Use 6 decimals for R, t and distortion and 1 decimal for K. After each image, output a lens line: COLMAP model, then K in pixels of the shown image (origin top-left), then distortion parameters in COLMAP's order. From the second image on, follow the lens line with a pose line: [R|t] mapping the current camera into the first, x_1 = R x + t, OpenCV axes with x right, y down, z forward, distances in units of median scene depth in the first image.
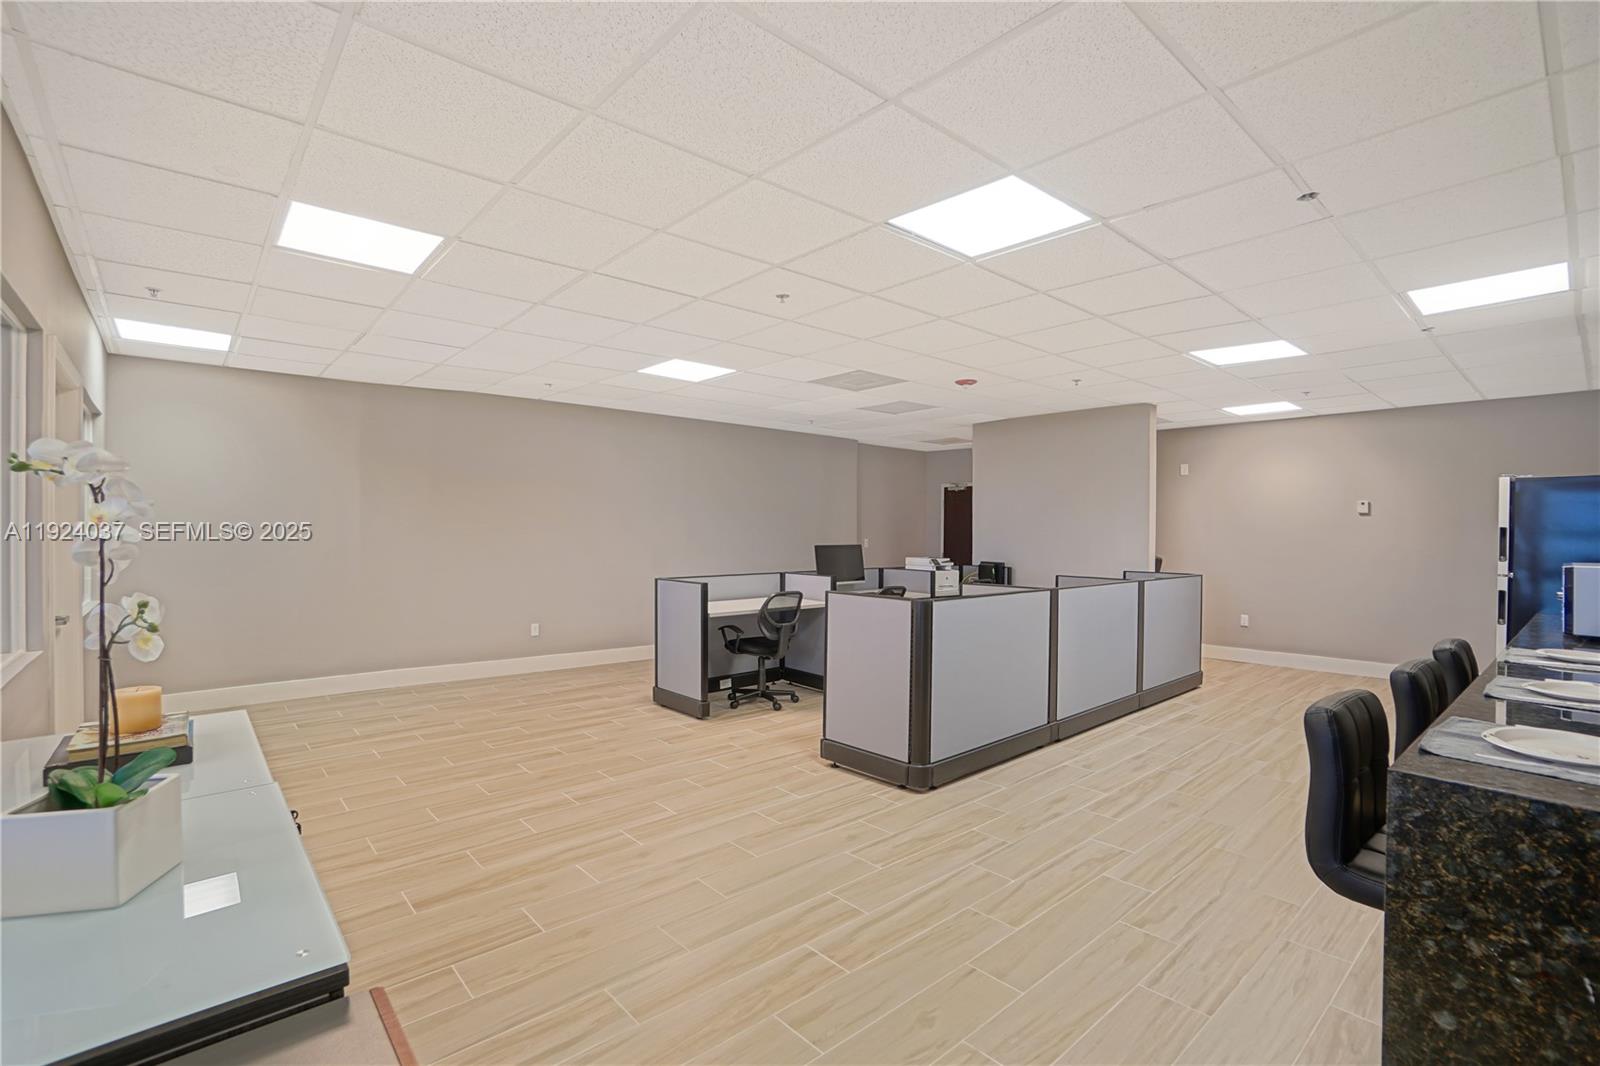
lens RADIAL K [[712.7, 0, 797.9], [0, 712.7, 532.8], [0, 0, 1]] dist [-0.010170, 0.000314]
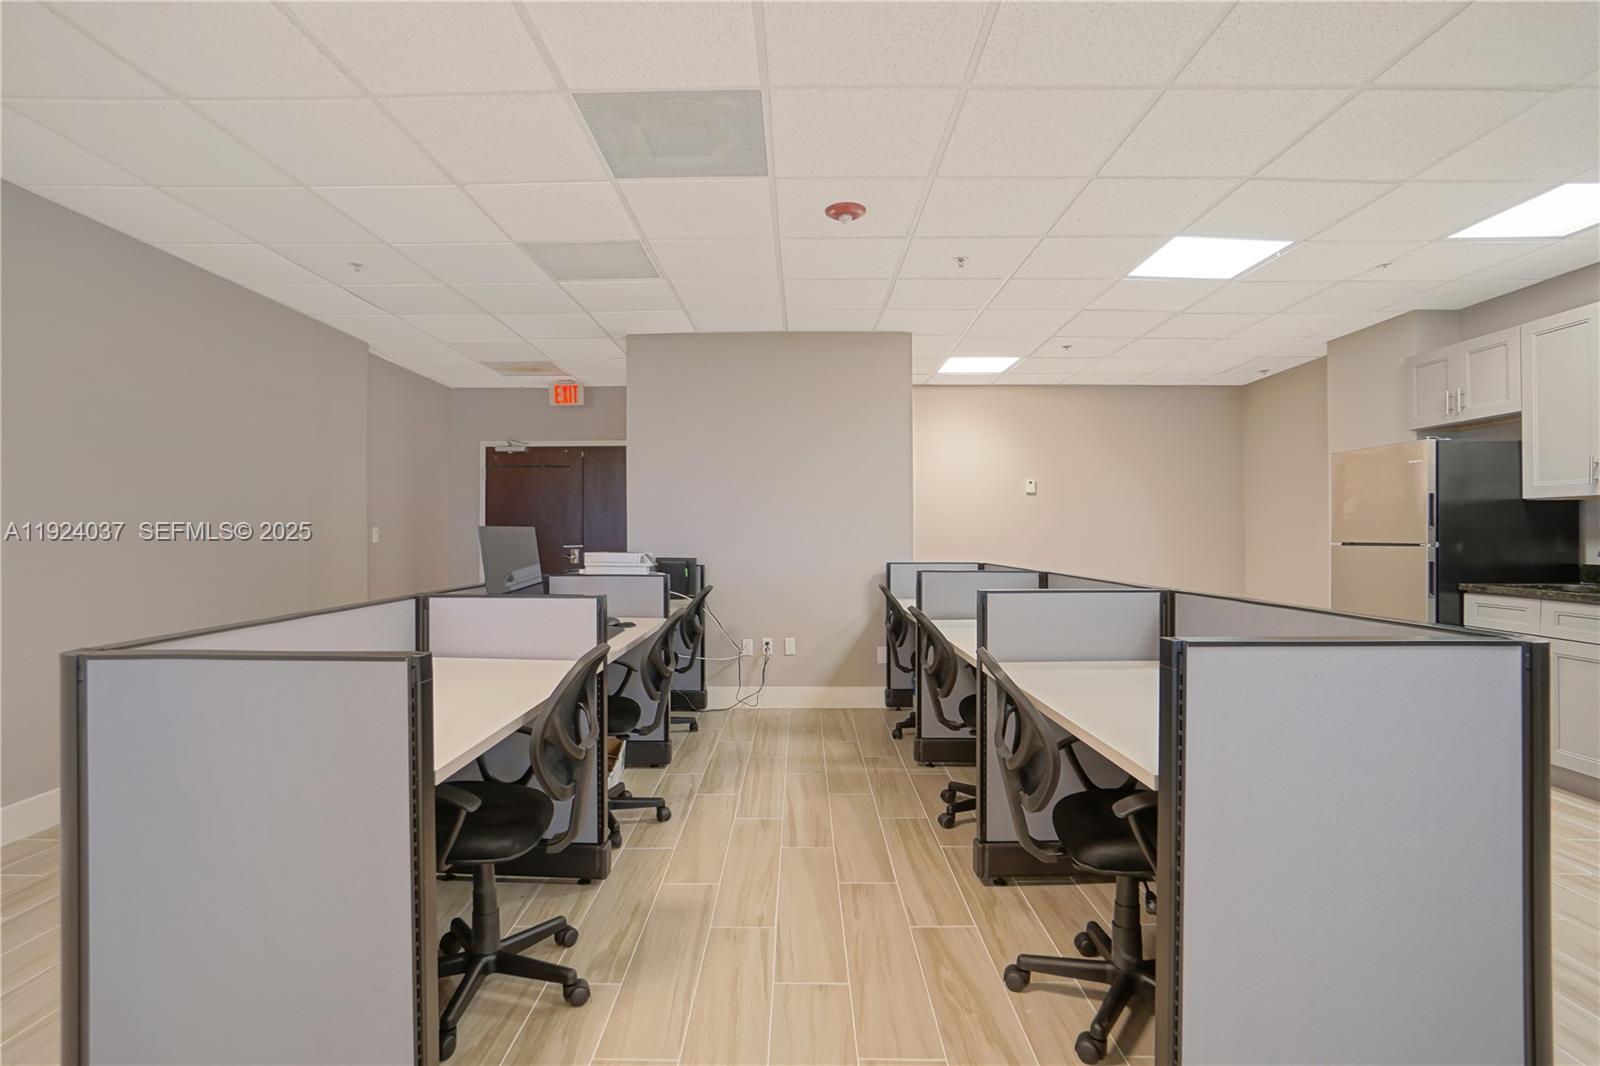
lens RADIAL K [[774.4, 0, 798.9], [0, 774.4, 534.1], [0, 0, 1]] dist [-0.026000, -0.000526]
pose [[0.652082, -0.006150, 0.758124, -0.193394], [0.012481, 0.999919, -0.002623, 0.026854], [-0.758046, 0.011172, 0.652106, 0.570729]]
